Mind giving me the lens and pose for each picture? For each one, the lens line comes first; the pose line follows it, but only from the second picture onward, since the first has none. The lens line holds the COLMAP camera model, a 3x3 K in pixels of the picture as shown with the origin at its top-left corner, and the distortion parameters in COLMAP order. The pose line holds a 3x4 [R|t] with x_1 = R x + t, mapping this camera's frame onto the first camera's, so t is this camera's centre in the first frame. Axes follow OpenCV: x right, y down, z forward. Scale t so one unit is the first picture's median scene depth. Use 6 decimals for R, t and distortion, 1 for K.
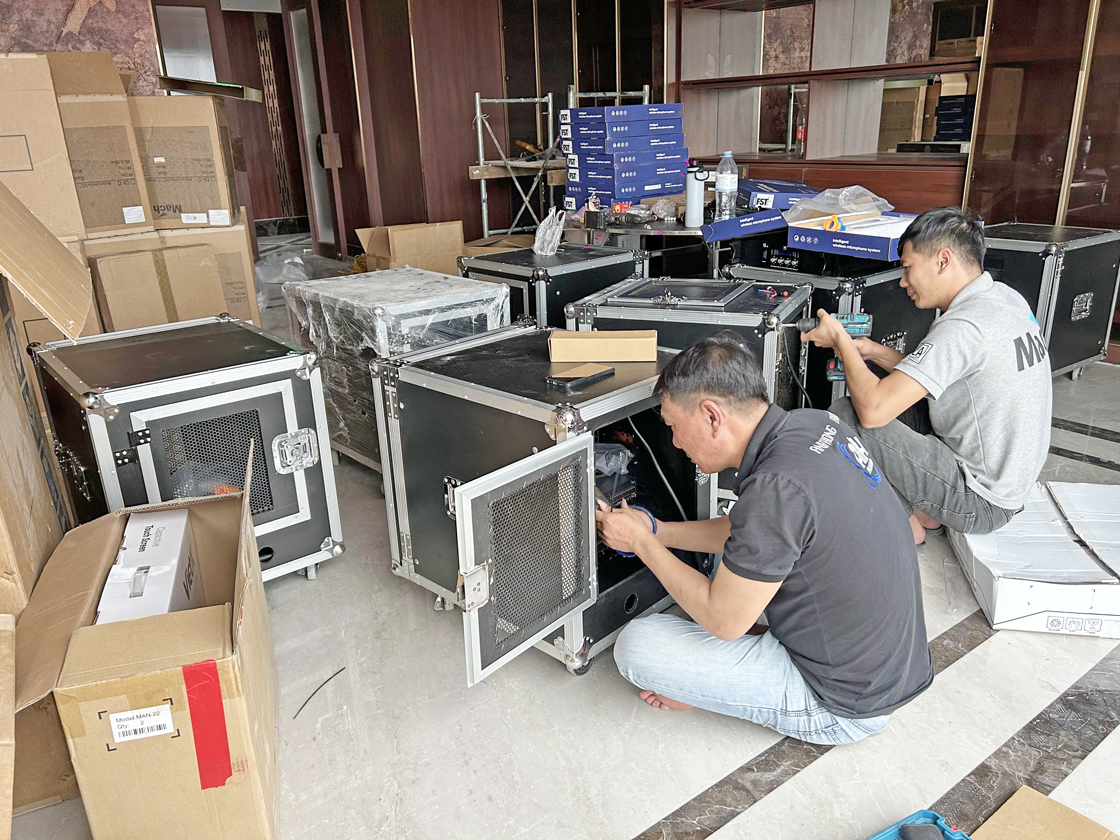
lens RADIAL K [[840.0, 0, 565.5], [0, 840.0, 425.0], [0, 0, 1]] dist [0.010658, -0.011074]
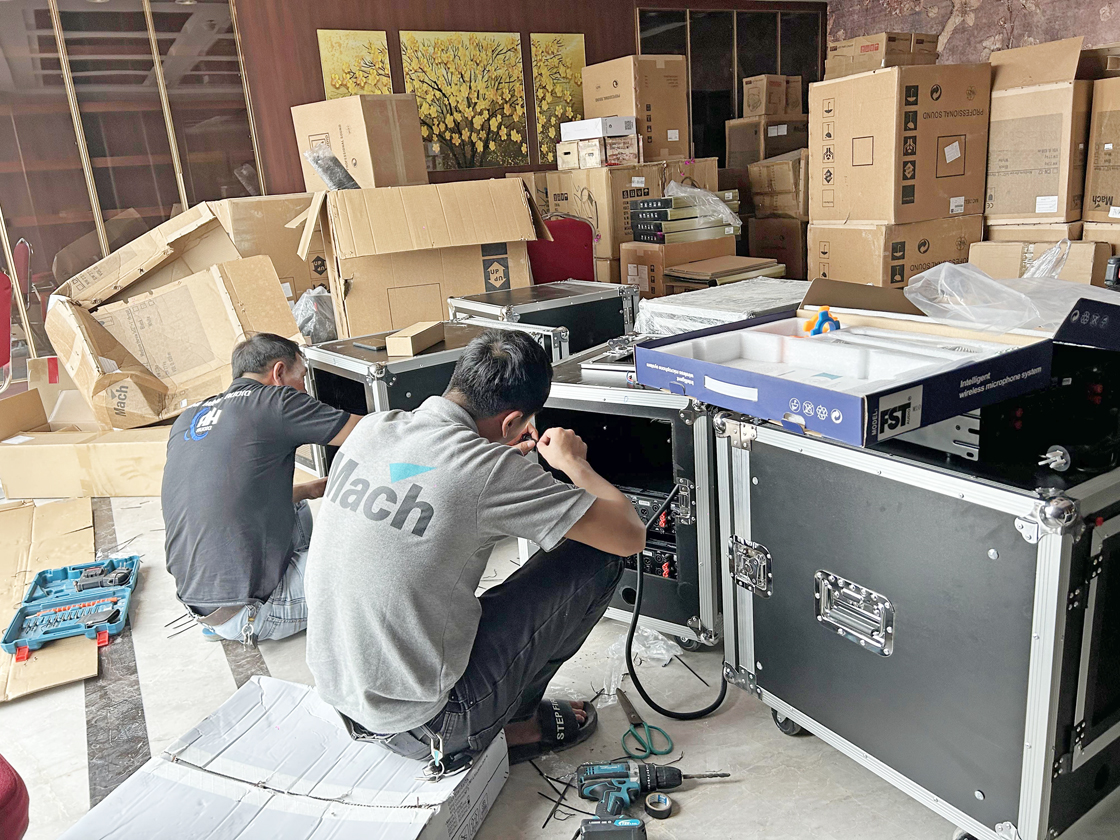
lens RADIAL K [[840.0, 0, 565.4], [0, 840.0, 413.7], [0, 0, 1]] dist [0.010658, -0.011074]
pose [[-0.113829, 0.292460, -0.949479, 0.565496], [-0.265521, 0.911972, 0.312739, -0.191328], [0.957362, 0.287706, -0.026155, 0.578313]]
